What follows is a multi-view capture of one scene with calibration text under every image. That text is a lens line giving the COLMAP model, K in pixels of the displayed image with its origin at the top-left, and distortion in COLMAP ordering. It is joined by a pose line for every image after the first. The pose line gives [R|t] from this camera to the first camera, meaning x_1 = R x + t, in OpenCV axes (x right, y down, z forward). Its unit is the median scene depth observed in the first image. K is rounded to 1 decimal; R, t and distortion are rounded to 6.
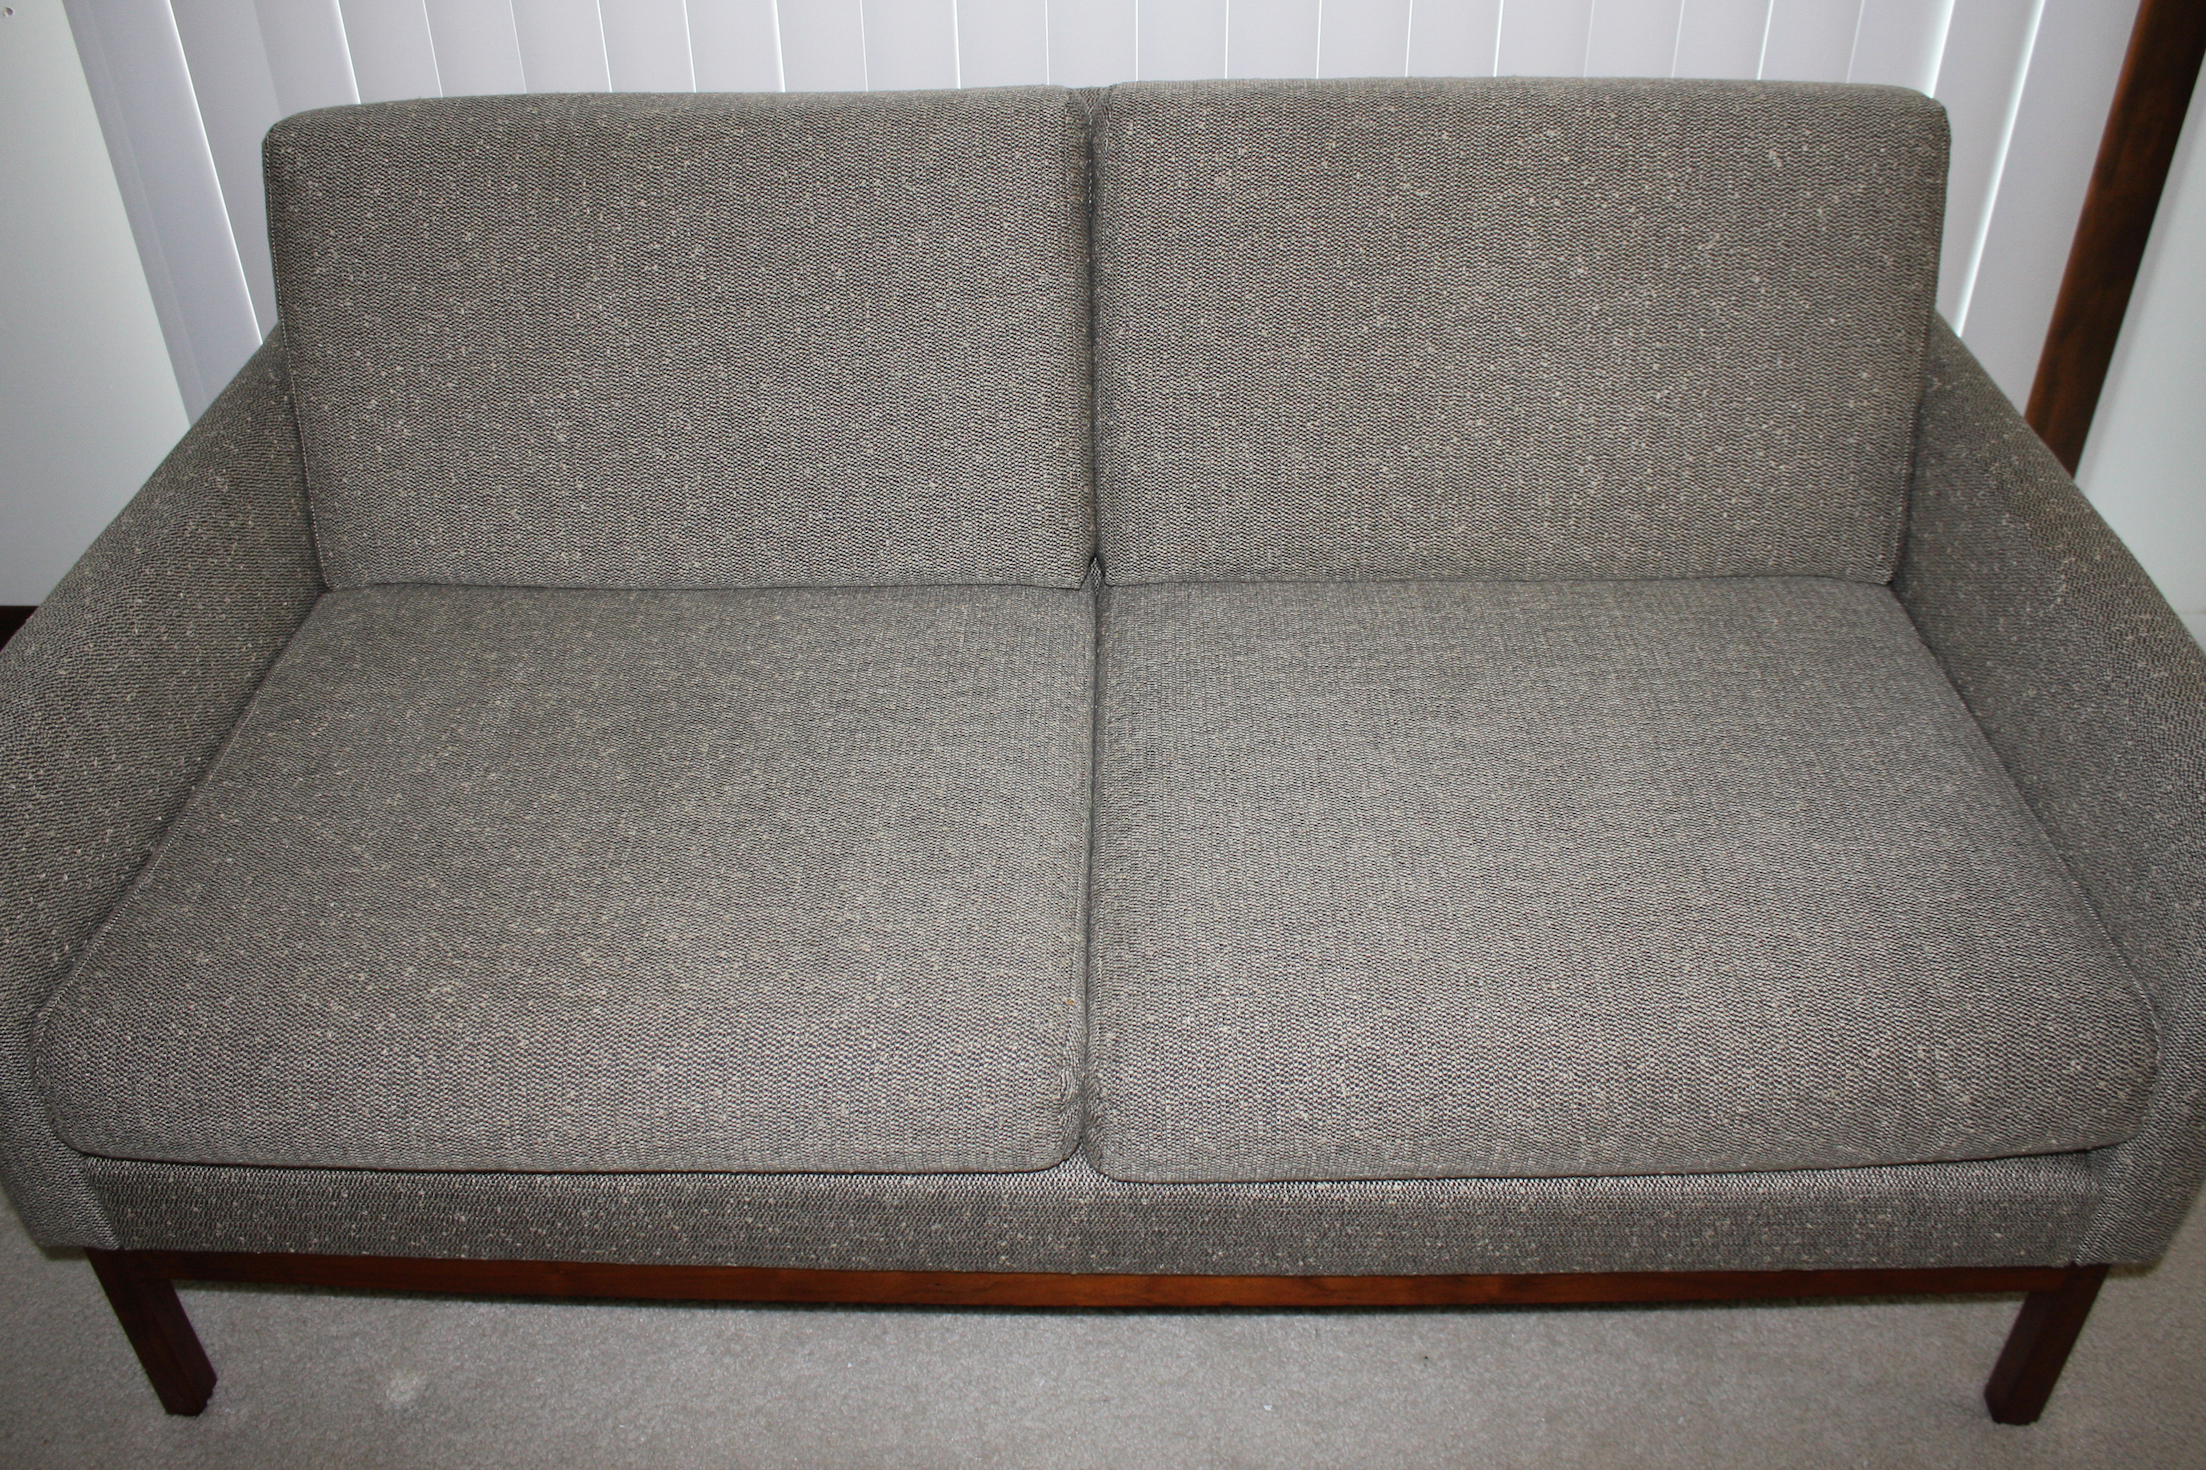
lens RADIAL K [[1945.2, 0, 1111.0], [0, 1945.2, 736.2], [0, 0, 1]] dist [-0.092232, 0.065163]
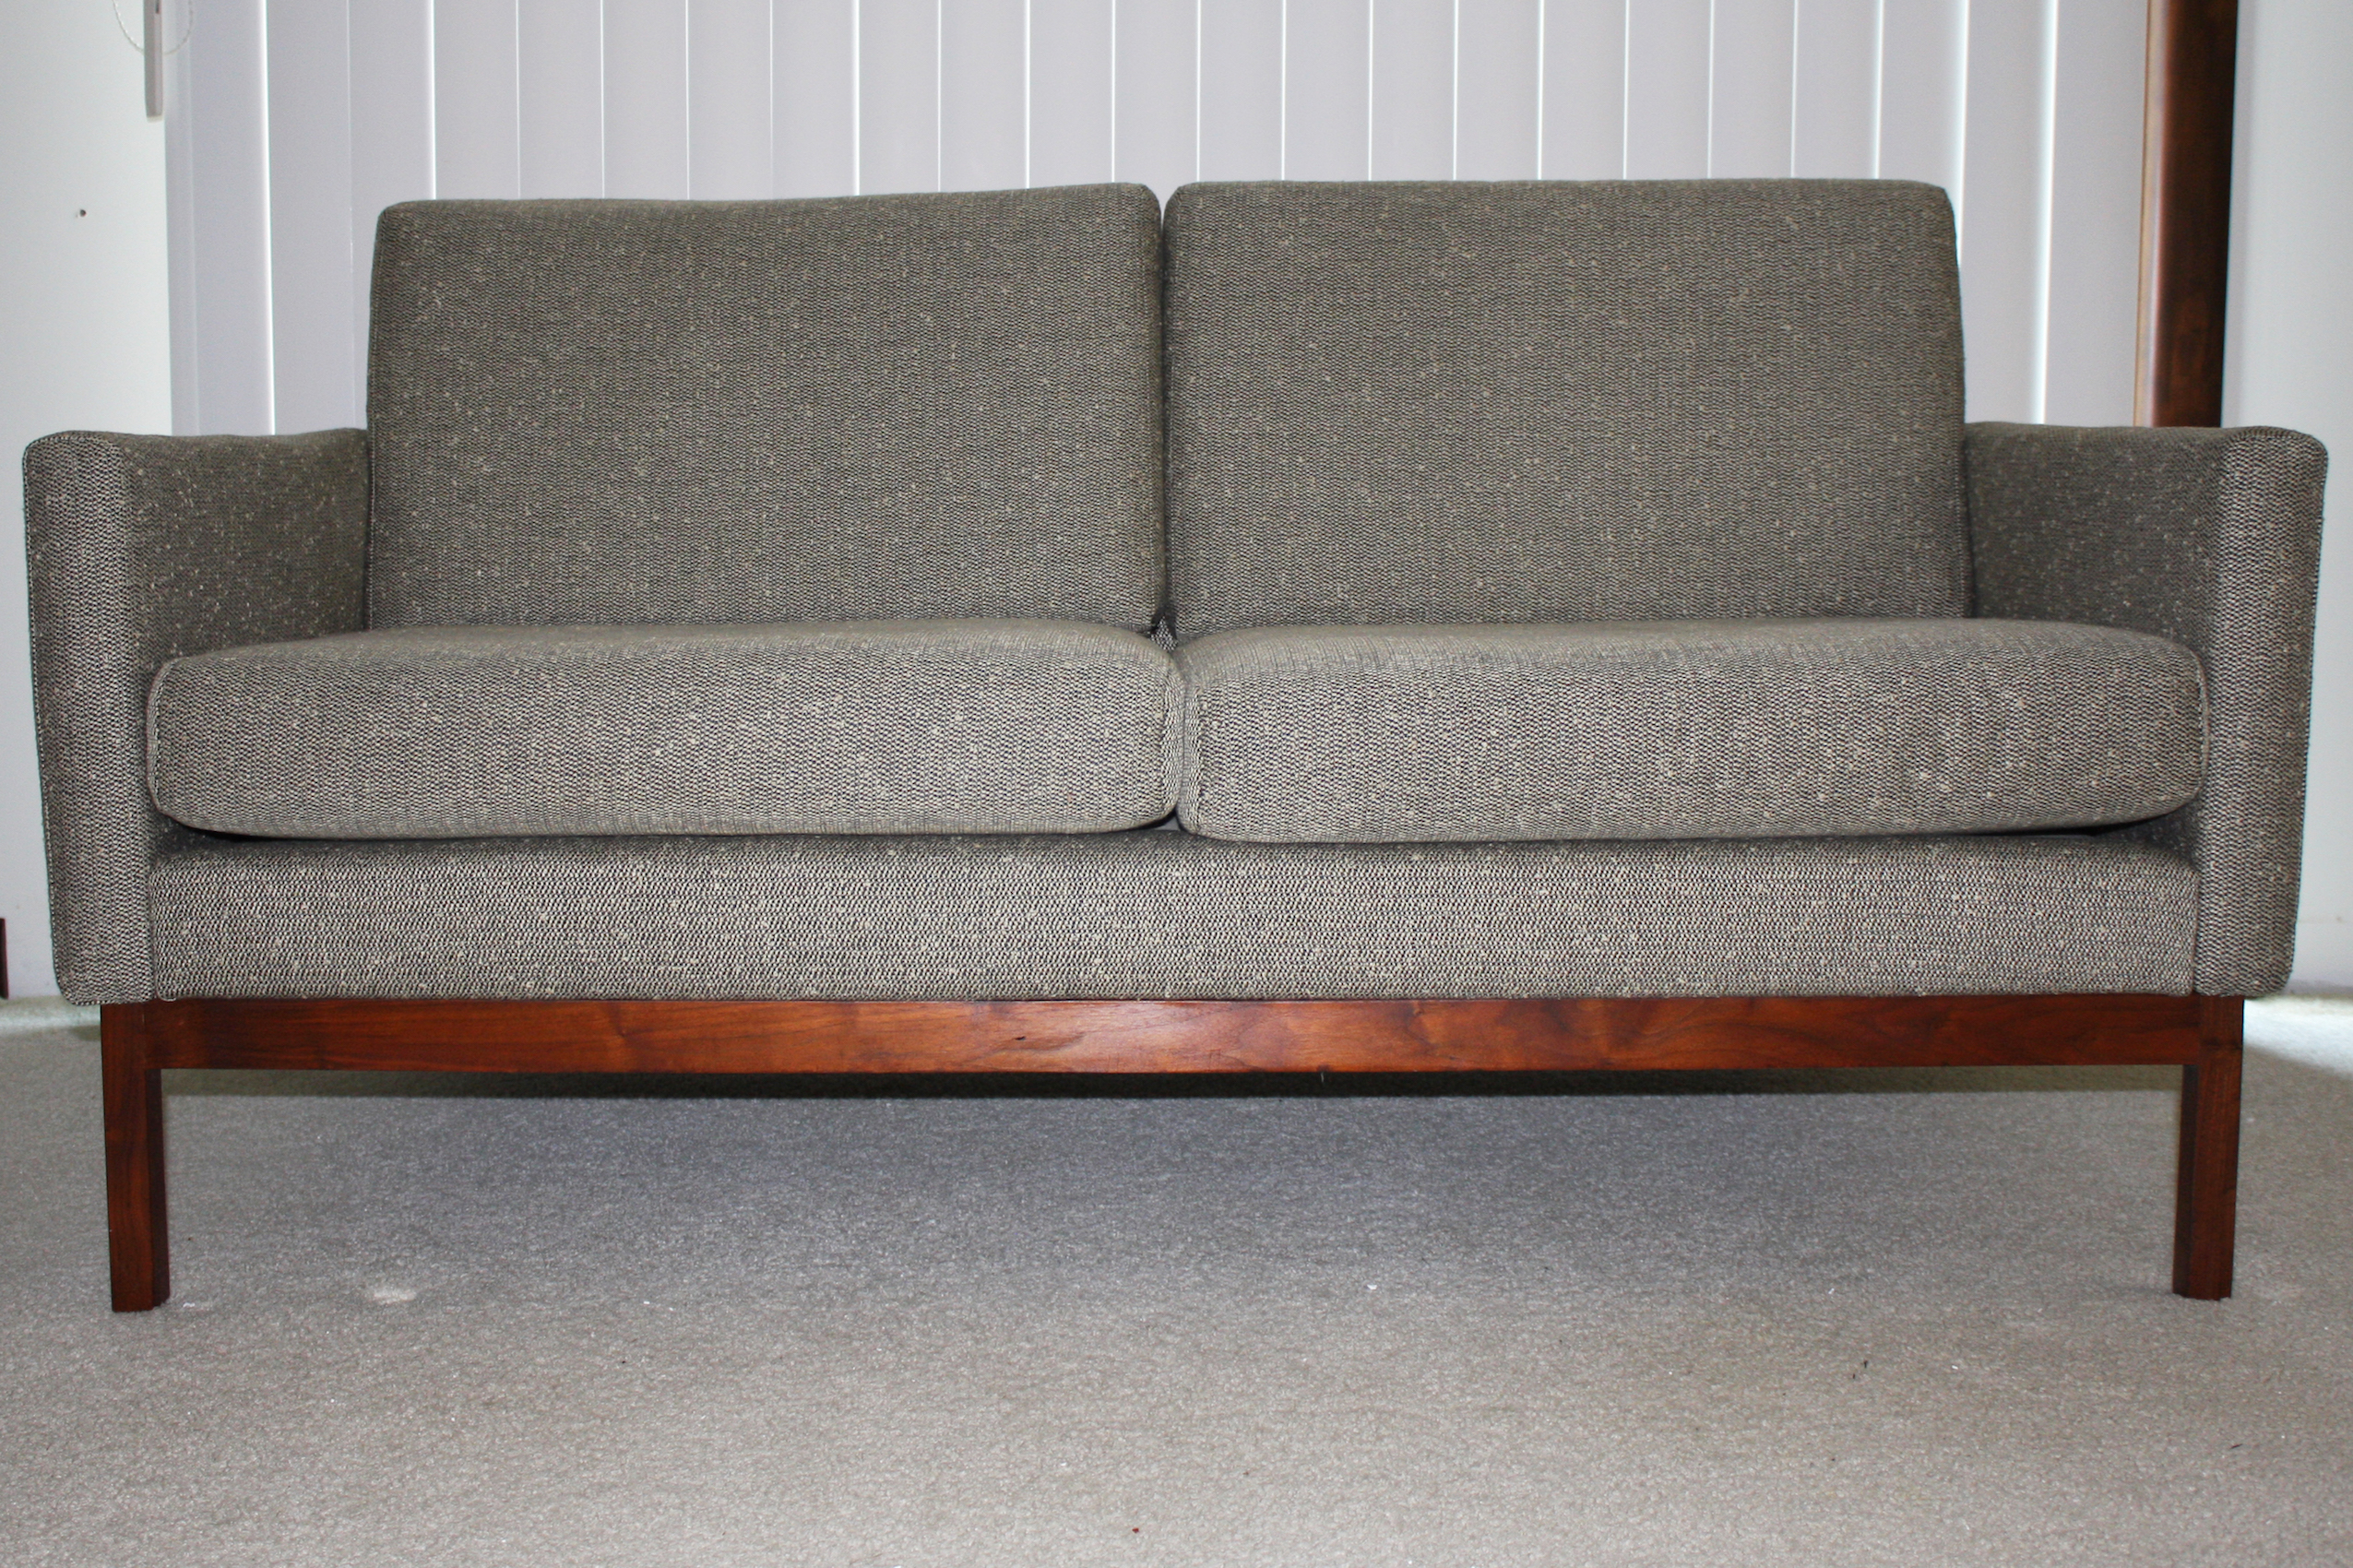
lens RADIAL K [[2789.2, 0, 1170.3], [0, 2789.2, 786.7], [0, 0, 1]] dist [0.021082, 0.000000]
pose [[0.999523, 0.008696, 0.029640, -0.049565], [0.005898, 0.888161, -0.459495, 0.682304], [-0.030321, 0.459451, 0.887685, -0.245009]]
